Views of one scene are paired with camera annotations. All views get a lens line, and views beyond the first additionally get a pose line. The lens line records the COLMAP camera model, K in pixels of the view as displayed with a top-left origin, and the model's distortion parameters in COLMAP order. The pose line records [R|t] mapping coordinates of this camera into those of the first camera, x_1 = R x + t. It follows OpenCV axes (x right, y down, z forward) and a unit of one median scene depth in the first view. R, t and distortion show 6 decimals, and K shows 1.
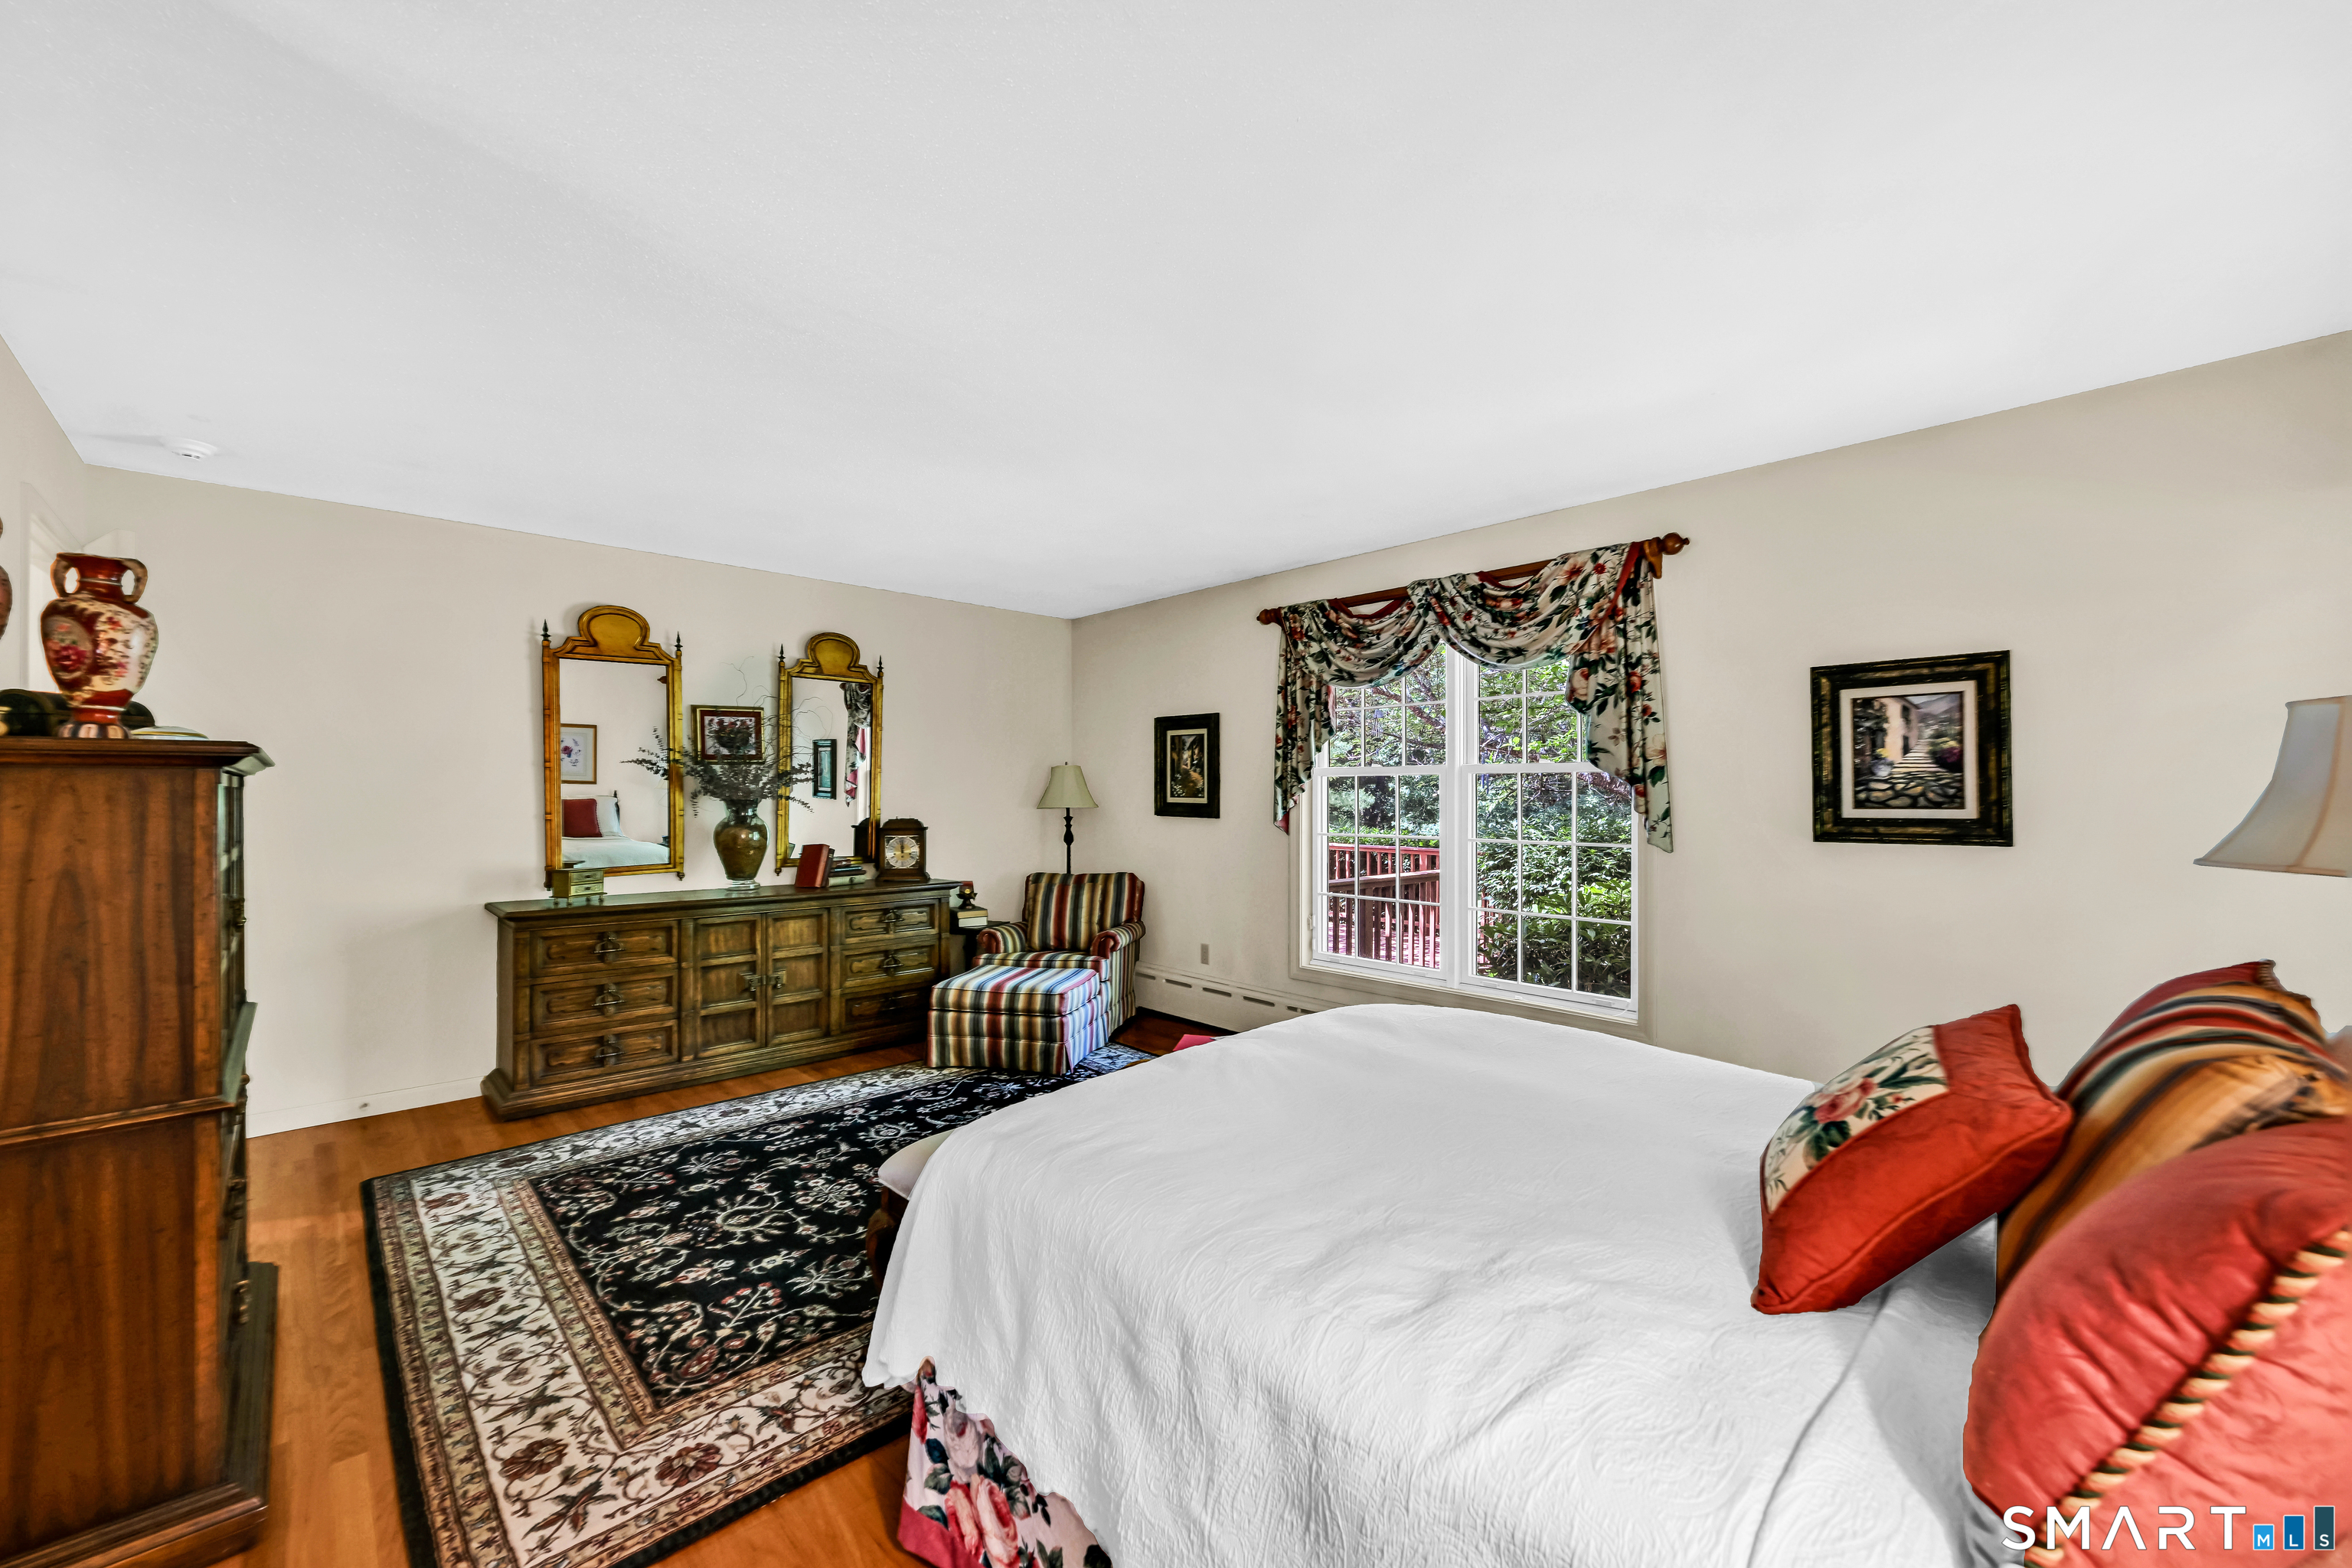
lens RADIAL K [[921.2, 0, 1163.4], [0, 921.2, 782.5], [0, 0, 1]] dist [0.003244, 0.000480]
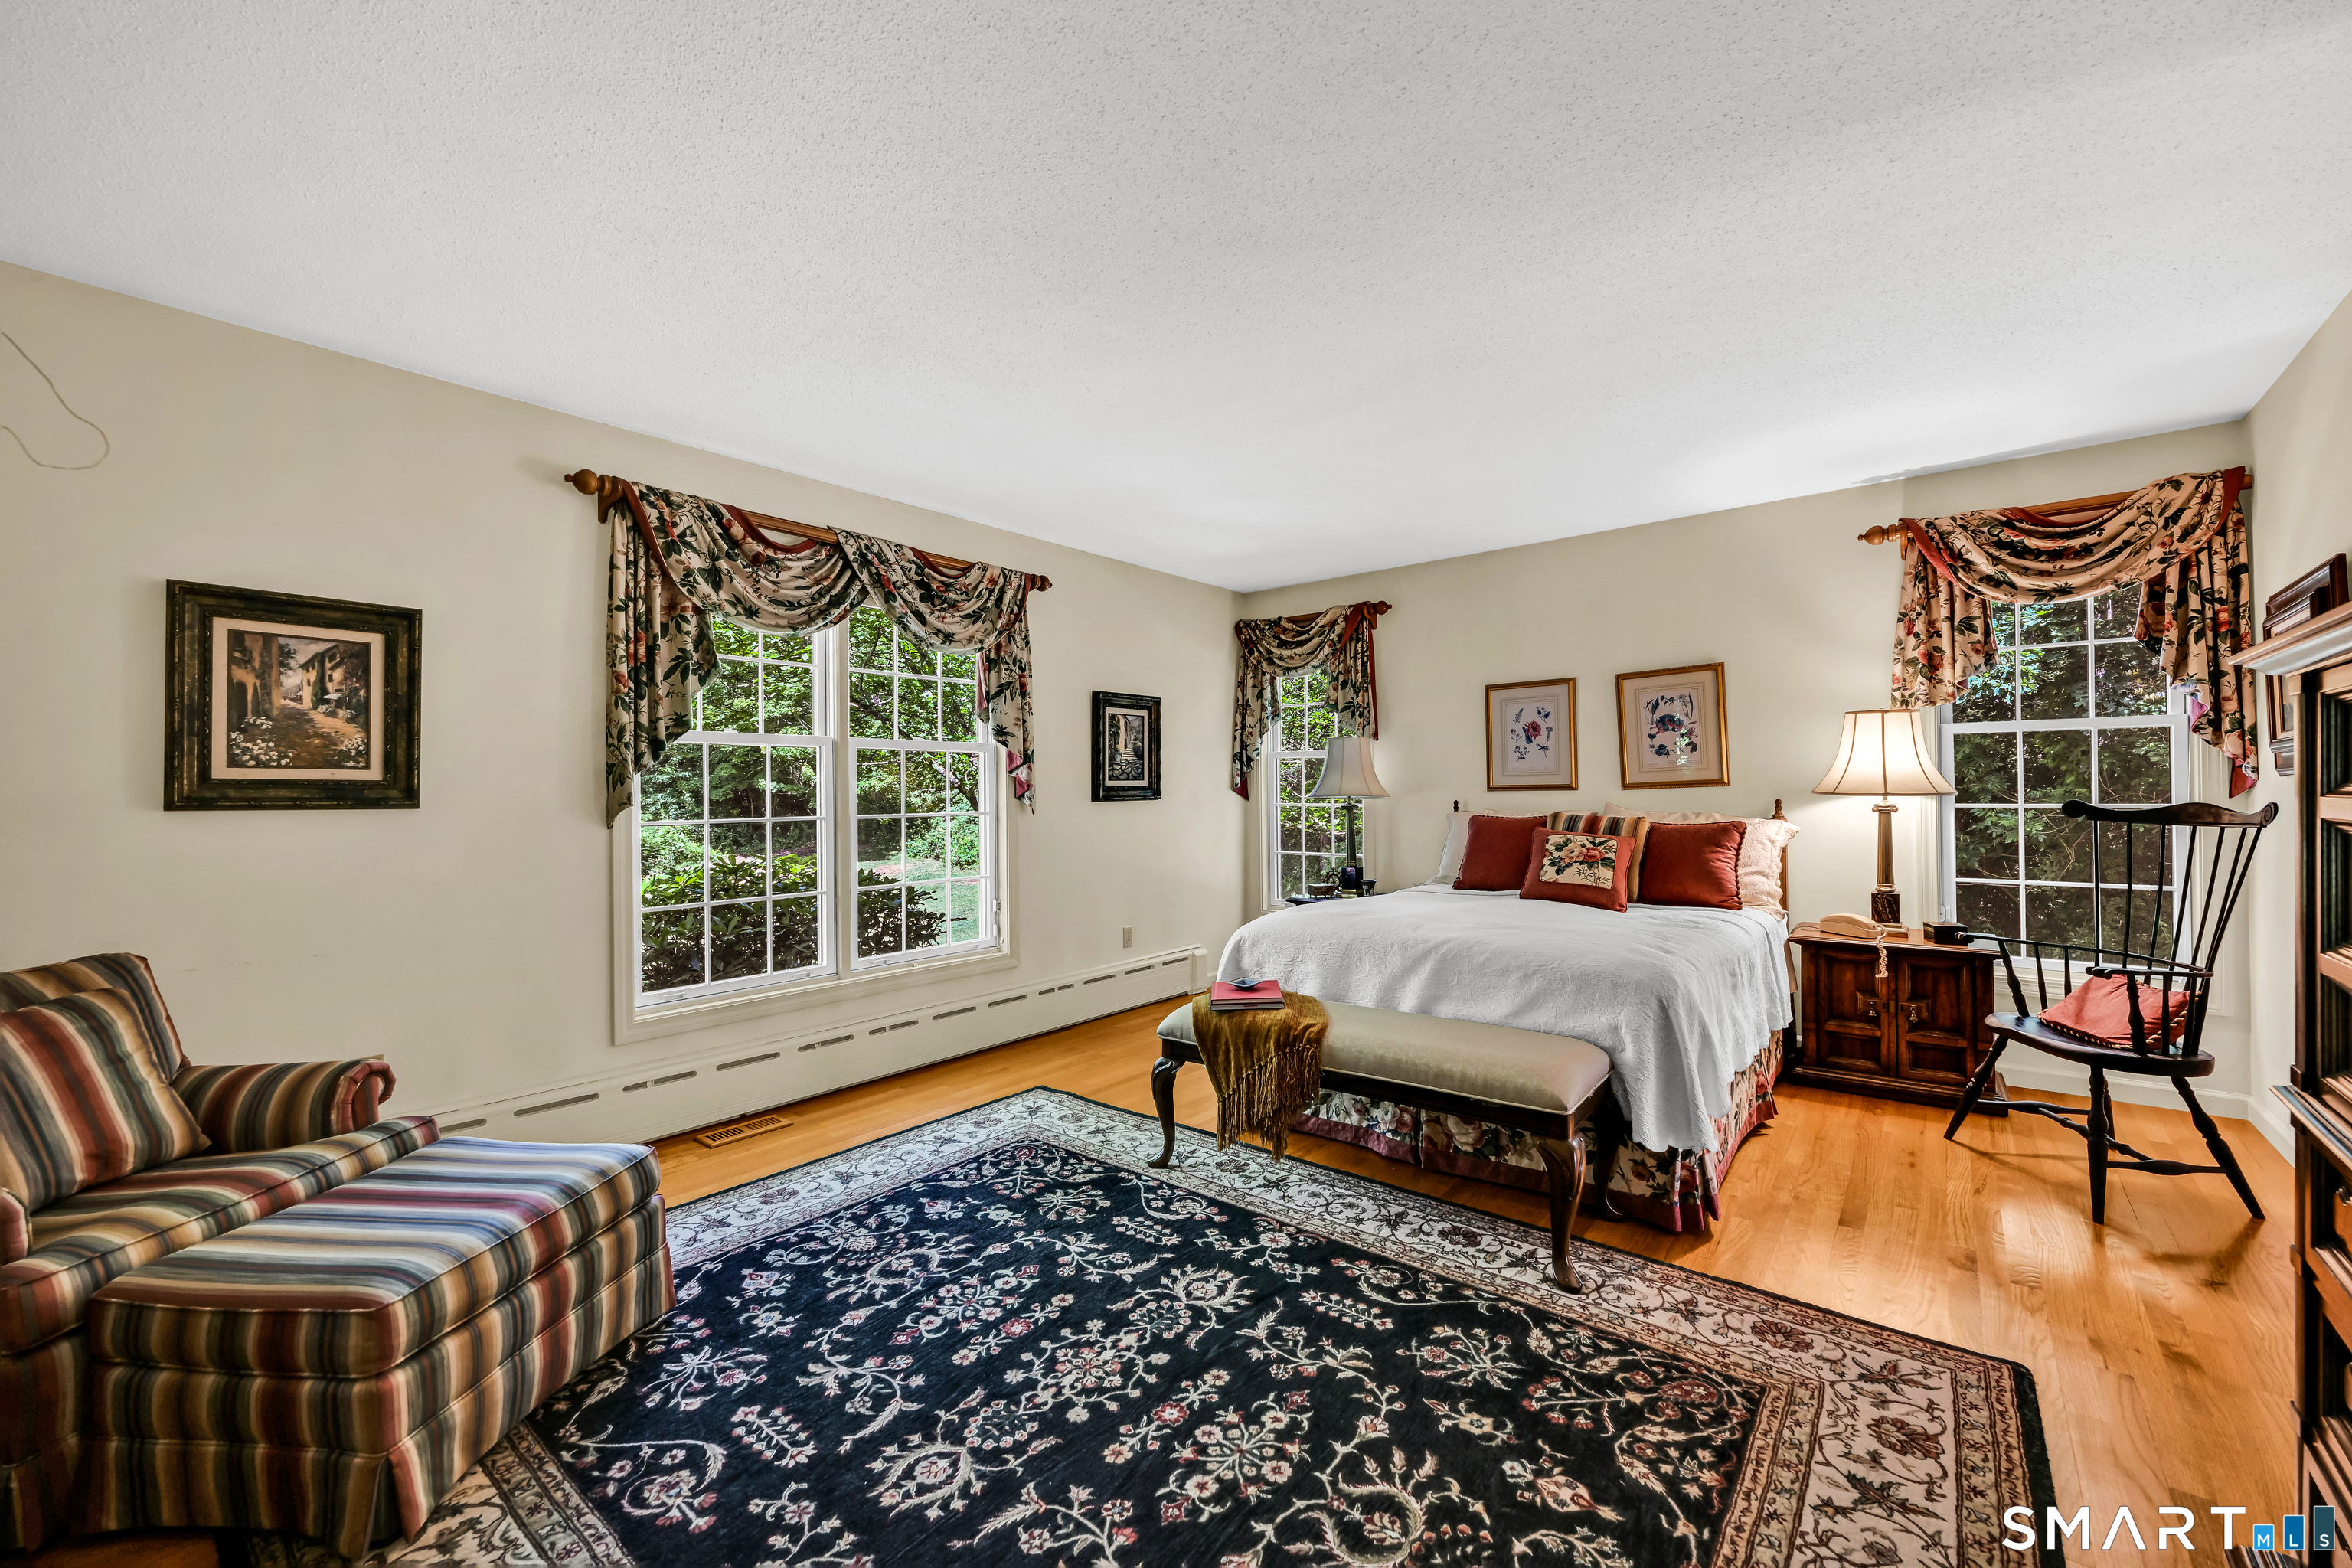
lens RADIAL K [[921.2, 0, 1162.8], [0, 921.2, 785.8], [0, 0, 1]] dist [0.003244, 0.000480]
pose [[-0.115120, 0.001014, 0.993351, -0.964395], [-0.007859, 0.999967, -0.001931, 0.043633], [-0.993321, -0.008029, -0.115108, 1.174557]]
